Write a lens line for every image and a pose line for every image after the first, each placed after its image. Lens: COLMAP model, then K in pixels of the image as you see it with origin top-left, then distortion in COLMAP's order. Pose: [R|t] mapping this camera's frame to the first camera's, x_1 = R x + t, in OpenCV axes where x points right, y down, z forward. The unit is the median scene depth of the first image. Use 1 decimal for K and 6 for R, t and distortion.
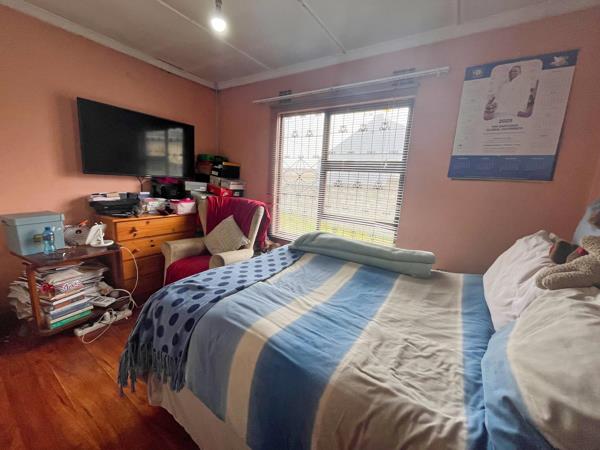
lens RADIAL K [[240.1, 0, 297.6], [0, 240.1, 222.9], [0, 0, 1]] dist [-0.000805, -0.000291]
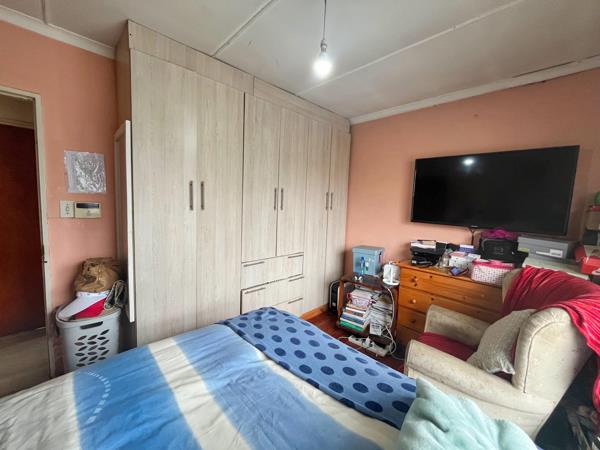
lens RADIAL K [[240.1, 0, 297.3], [0, 240.1, 224.3], [0, 0, 1]] dist [-0.000805, -0.000291]
pose [[-0.207043, 0.024156, -0.978033, 0.423063], [-0.218667, 0.973262, 0.070329, -0.181016], [0.953582, 0.228425, -0.196225, 0.821265]]
